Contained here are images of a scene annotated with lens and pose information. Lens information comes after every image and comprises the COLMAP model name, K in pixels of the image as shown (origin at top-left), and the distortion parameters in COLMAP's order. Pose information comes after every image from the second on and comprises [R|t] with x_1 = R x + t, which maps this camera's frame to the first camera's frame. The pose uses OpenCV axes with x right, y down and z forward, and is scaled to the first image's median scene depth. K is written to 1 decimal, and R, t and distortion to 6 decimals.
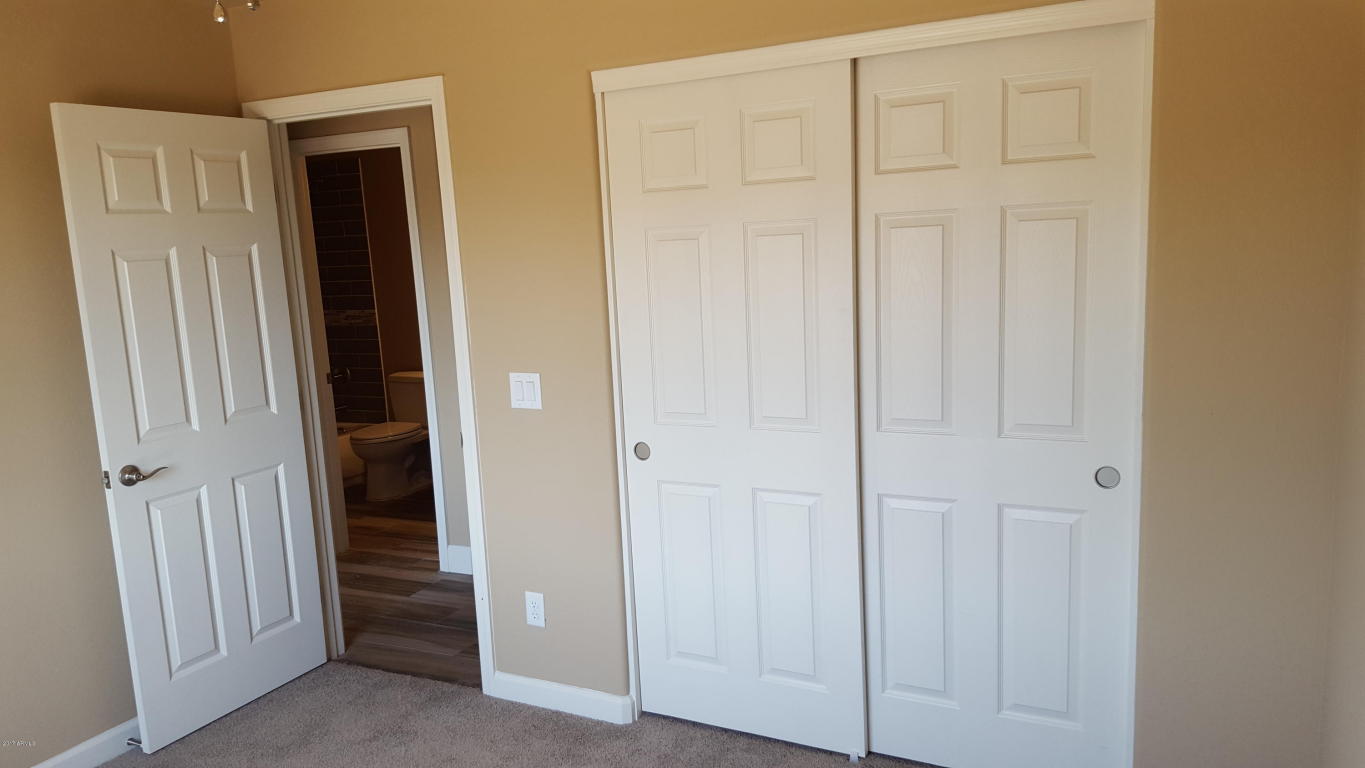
lens RADIAL K [[1007.4, 0, 675.4], [0, 1007.4, 386.3], [0, 0, 1]] dist [0.098806, -0.144138]
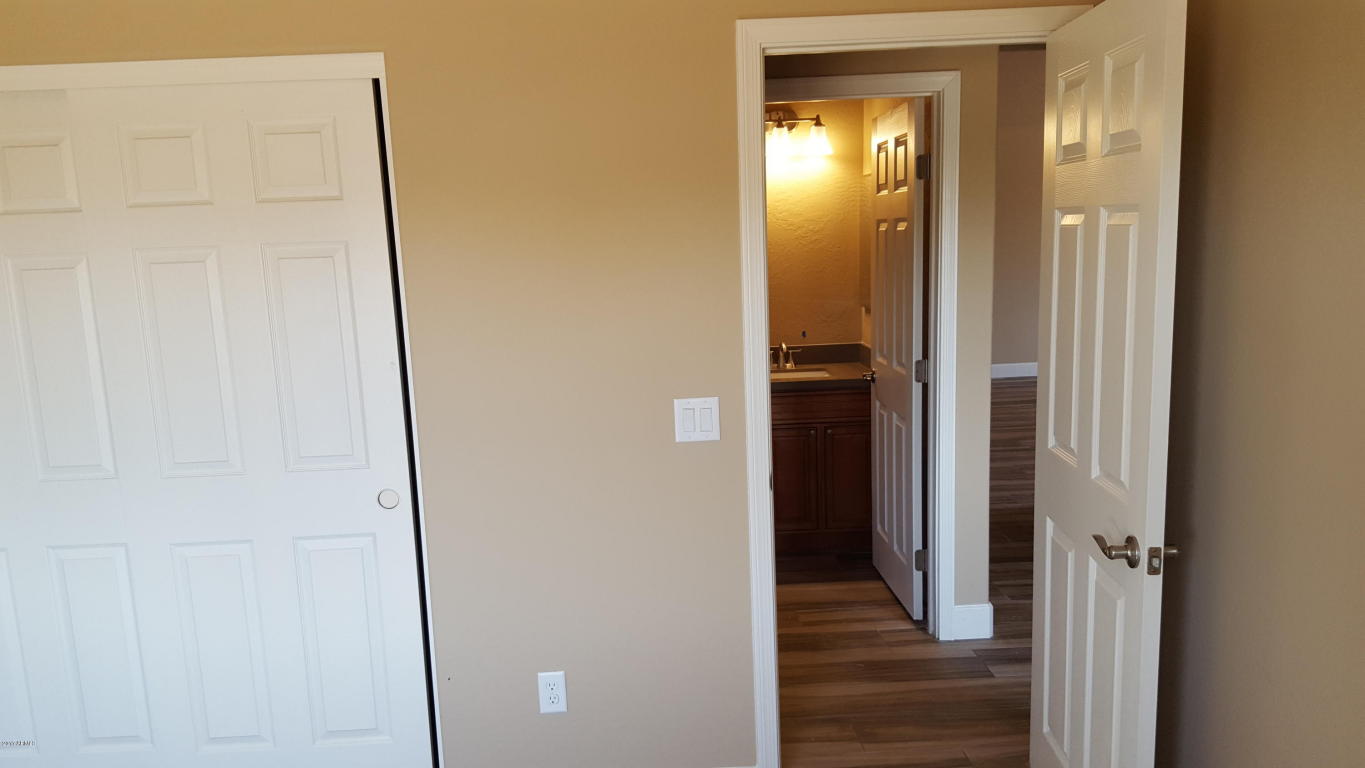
lens RADIAL K [[1007.4, 0, 681.7], [0, 1007.4, 397.2], [0, 0, 1]] dist [0.098806, -0.144138]
pose [[0.872721, -0.053544, 0.485273, -0.431936], [0.062250, 0.998059, -0.001829, -0.009902], [-0.484234, 0.031804, 0.874361, 0.222123]]
